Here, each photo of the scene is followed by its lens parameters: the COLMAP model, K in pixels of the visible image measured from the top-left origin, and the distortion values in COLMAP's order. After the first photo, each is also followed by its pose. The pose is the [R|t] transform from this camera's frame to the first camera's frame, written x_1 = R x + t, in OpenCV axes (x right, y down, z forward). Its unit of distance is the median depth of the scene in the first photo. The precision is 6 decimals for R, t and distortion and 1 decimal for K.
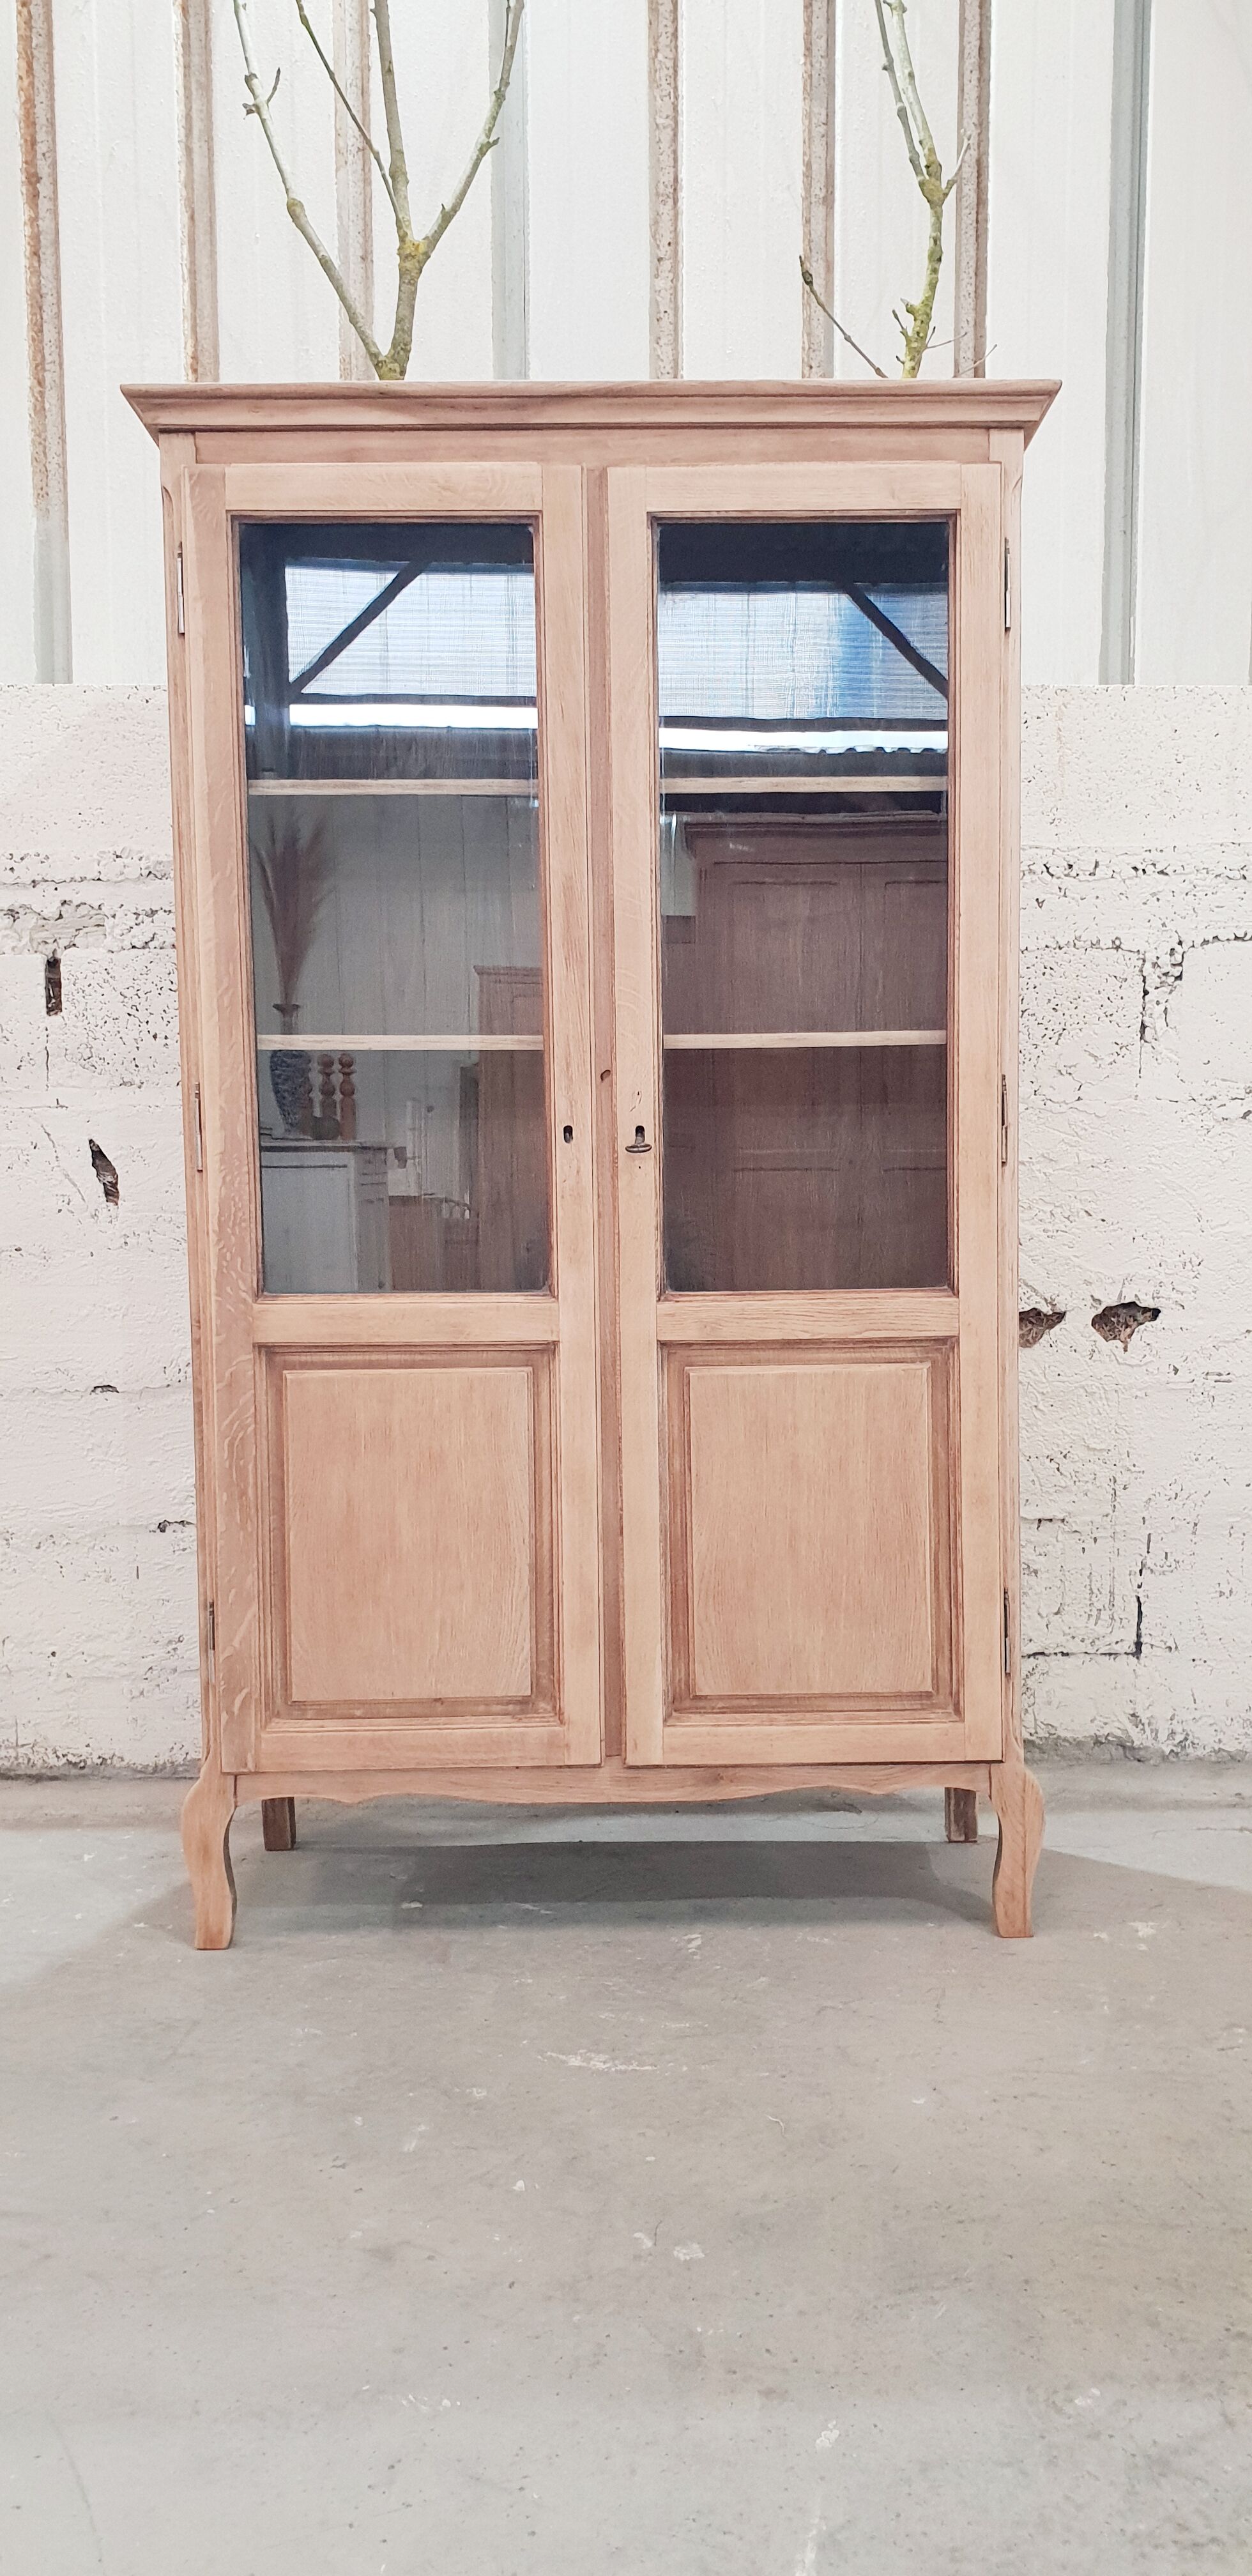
lens RADIAL K [[2024.8, 0, 653.2], [0, 2024.8, 1286.4], [0, 0, 1]] dist [0.016382, 0.003076]
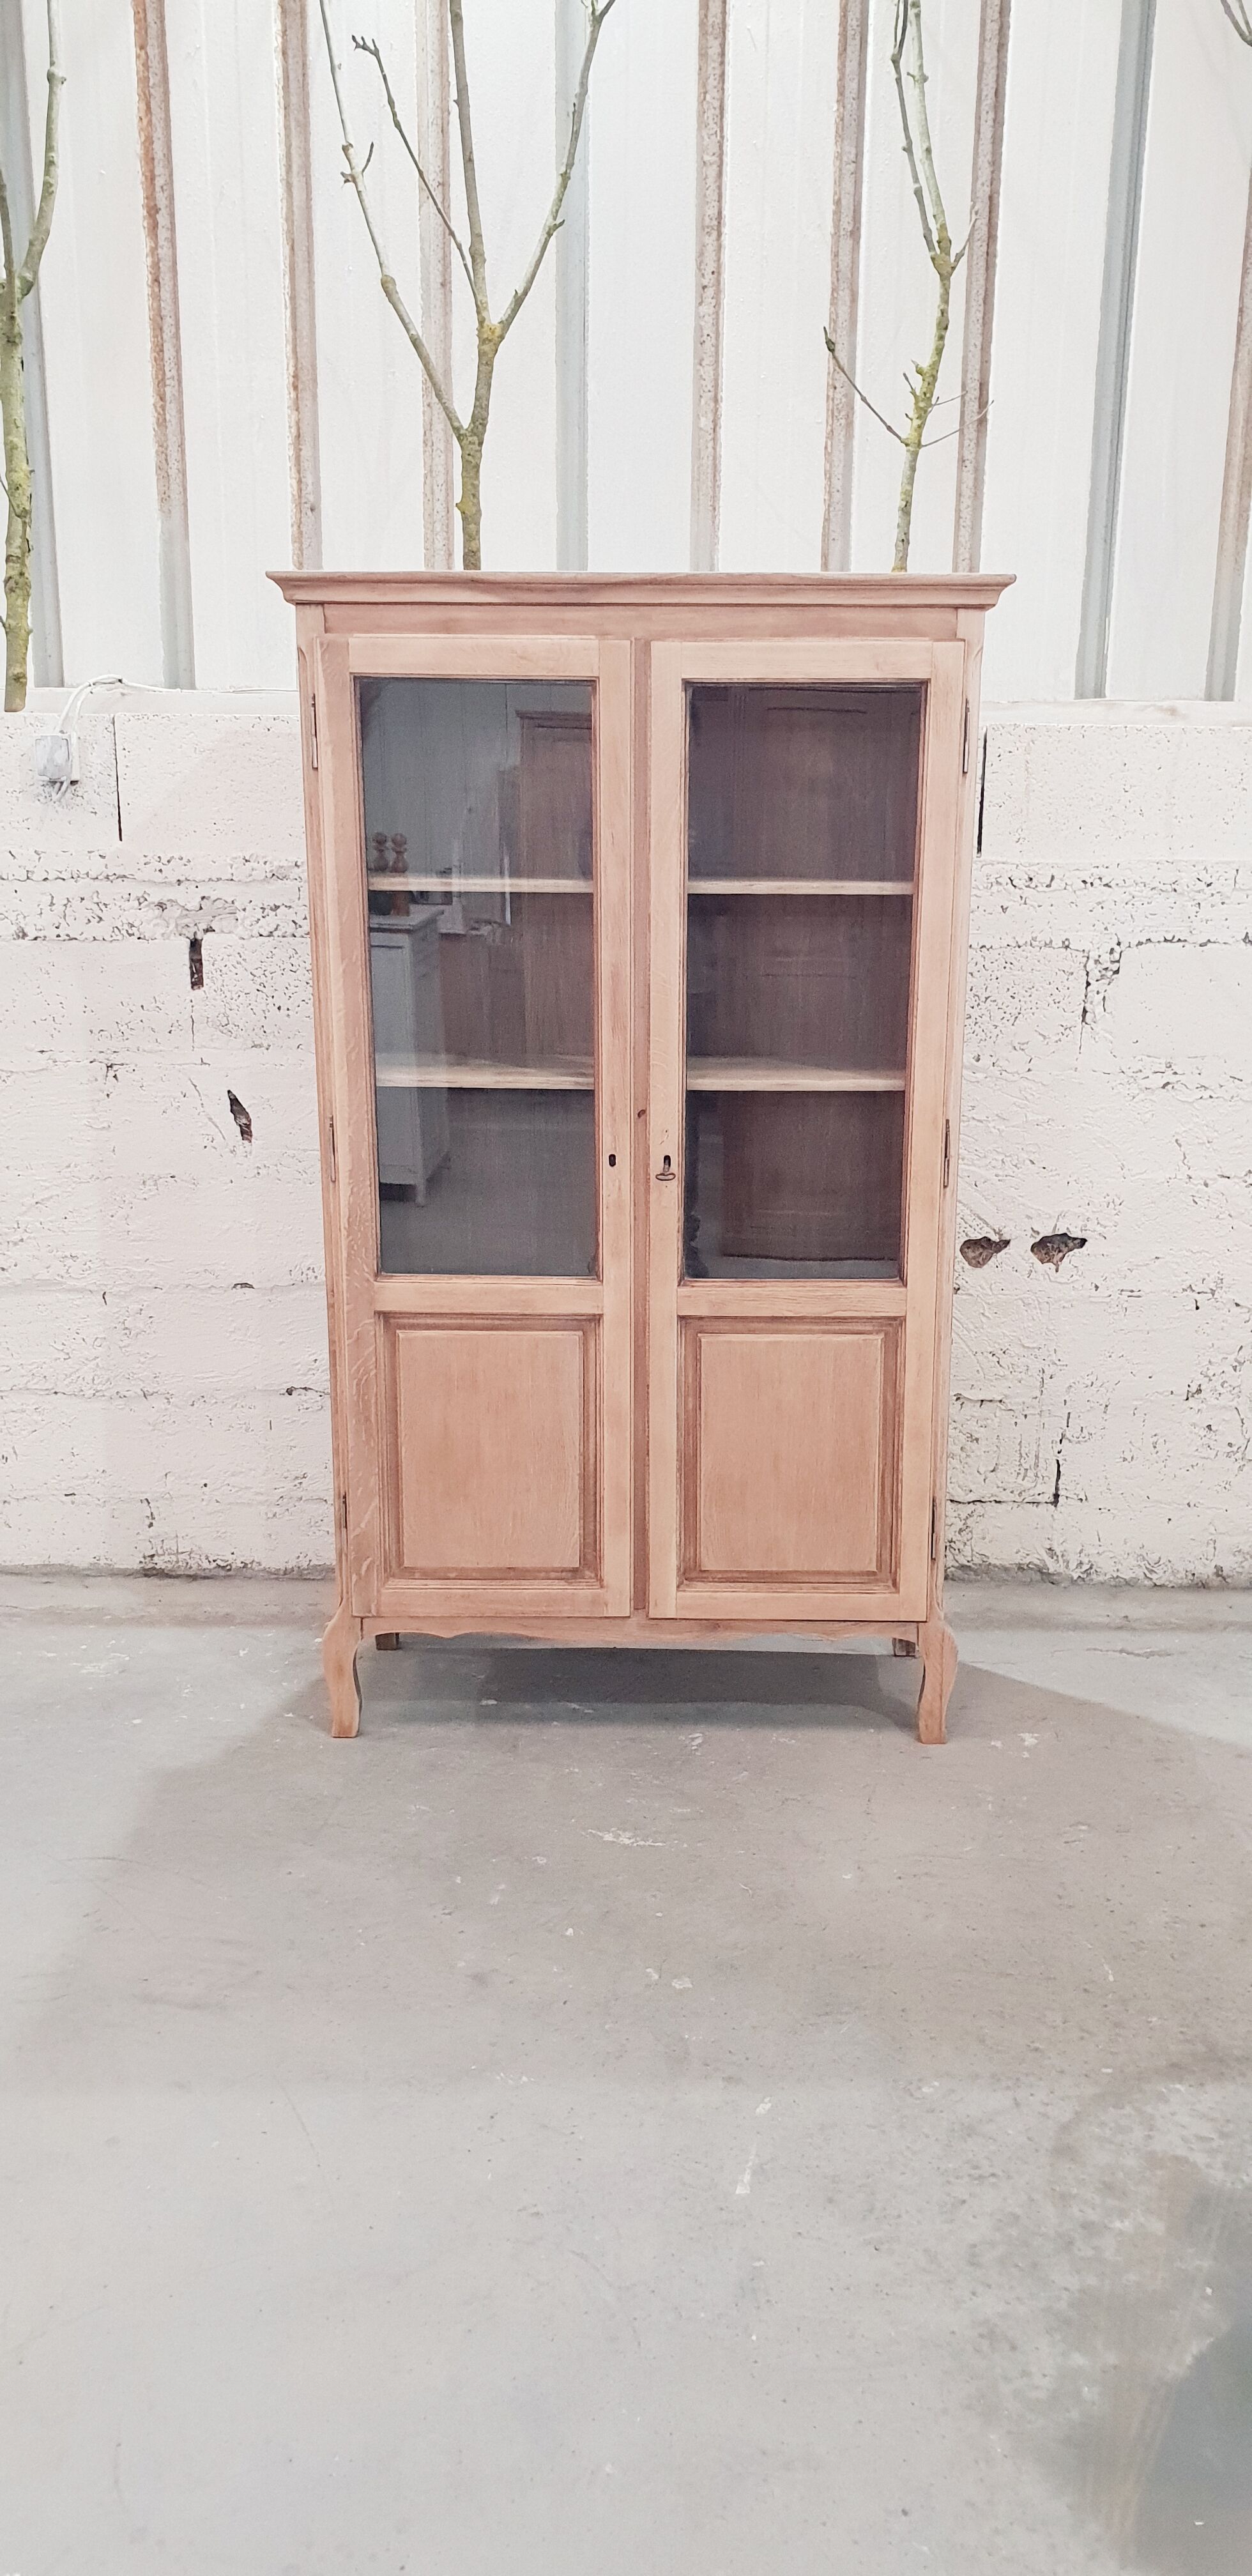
lens RADIAL K [[2024.8, 0, 650.8], [0, 2024.8, 1270.3], [0, 0, 1]] dist [0.016382, 0.003076]
pose [[0.999616, 0.020912, -0.018154, 0.006279], [-0.017512, 0.985187, 0.170589, -0.180490], [0.021453, -0.170206, 0.985175, -0.236128]]
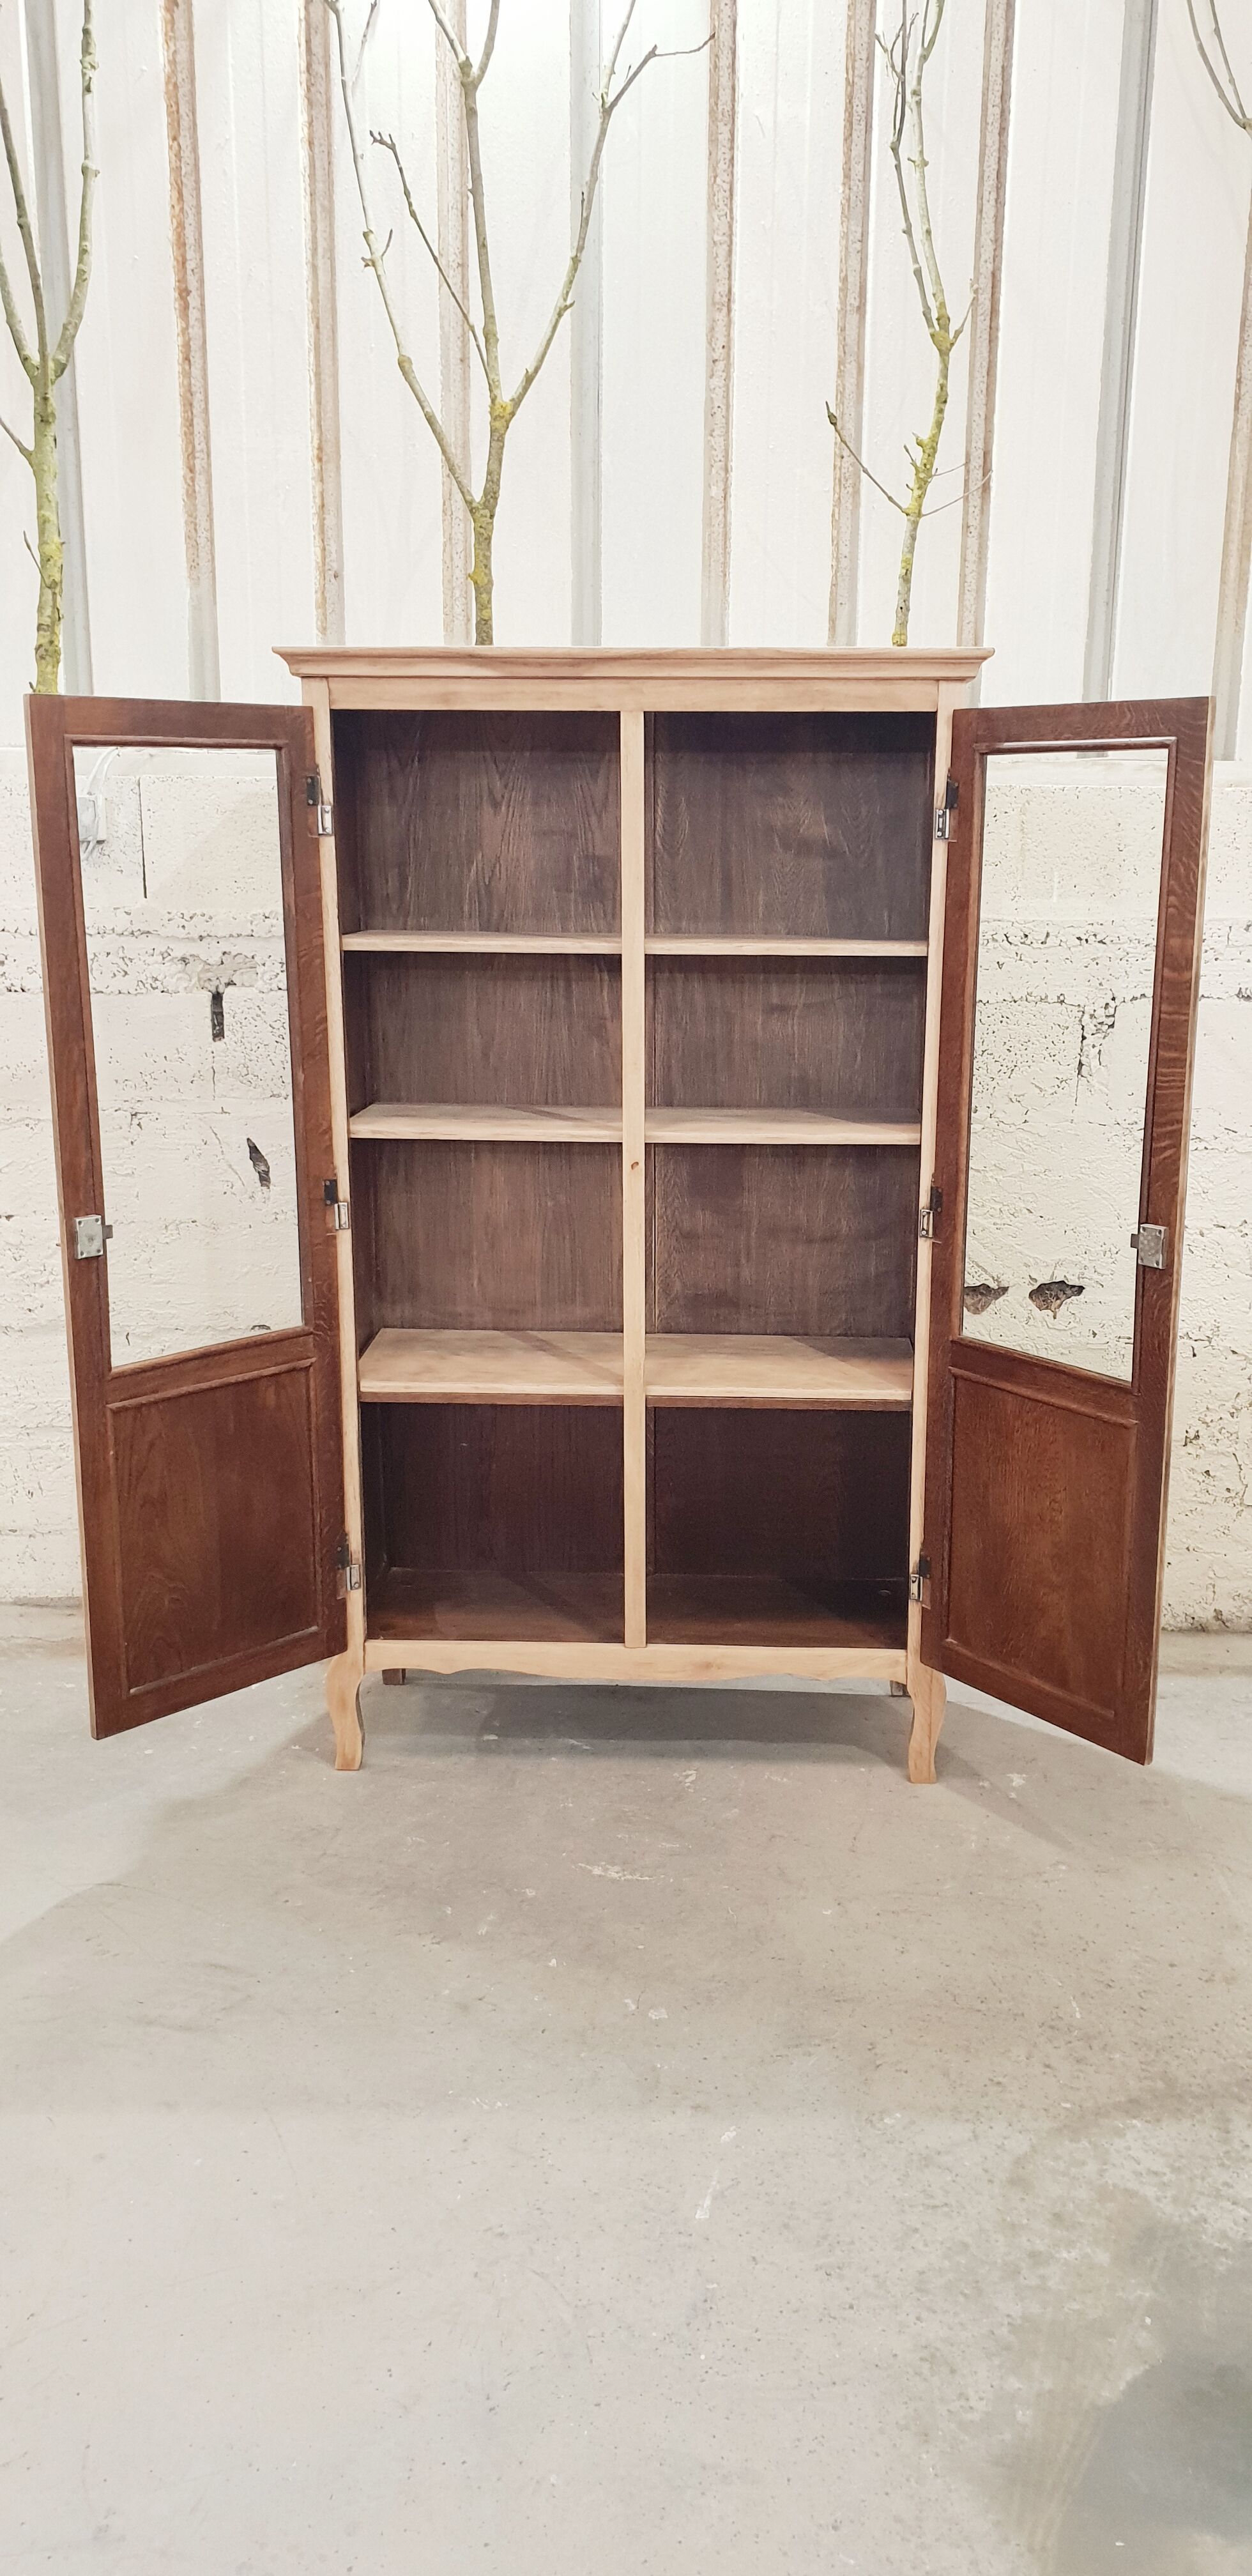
lens RADIAL K [[2024.8, 0, 661.2], [0, 2024.8, 1272.0], [0, 0, 1]] dist [0.016382, 0.003076]
pose [[0.998633, 0.026294, -0.045170, 0.044335], [-0.018888, 0.987387, 0.157193, -0.195764], [0.048734, -0.156125, 0.986534, -0.264450]]
